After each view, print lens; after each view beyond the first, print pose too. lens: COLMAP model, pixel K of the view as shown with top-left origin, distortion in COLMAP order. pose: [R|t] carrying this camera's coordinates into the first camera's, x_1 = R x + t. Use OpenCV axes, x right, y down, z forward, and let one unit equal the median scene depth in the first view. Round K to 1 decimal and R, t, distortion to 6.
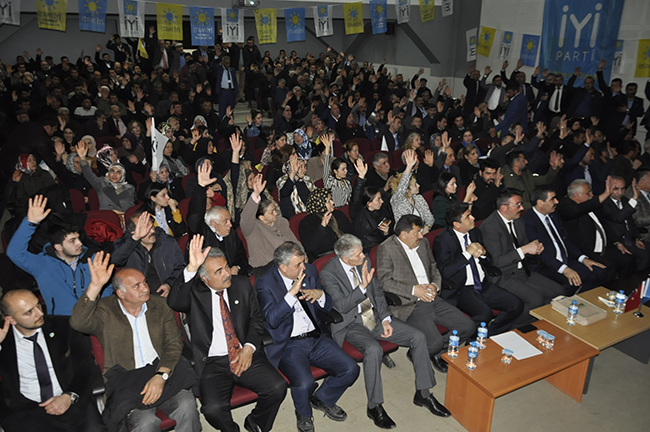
lens RADIAL K [[515.8, 0, 325.1], [0, 515.8, 219.7], [0, 0, 1]] dist [0.001277, 0.018600]
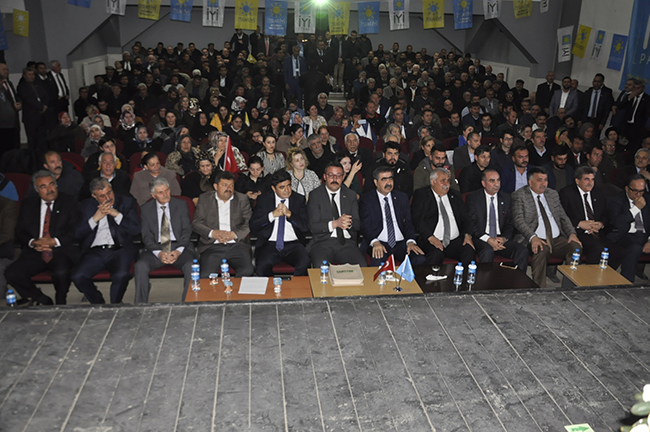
lens RADIAL K [[568.2, 0, 325.5], [0, 568.2, 214.1], [0, 0, 1]] dist [-0.036603, 0.015247]
pose [[0.933167, 0.131428, -0.334553, 0.284240], [-0.142396, 0.989775, -0.008355, 0.022430], [0.330034, 0.055435, 0.942340, -0.046168]]
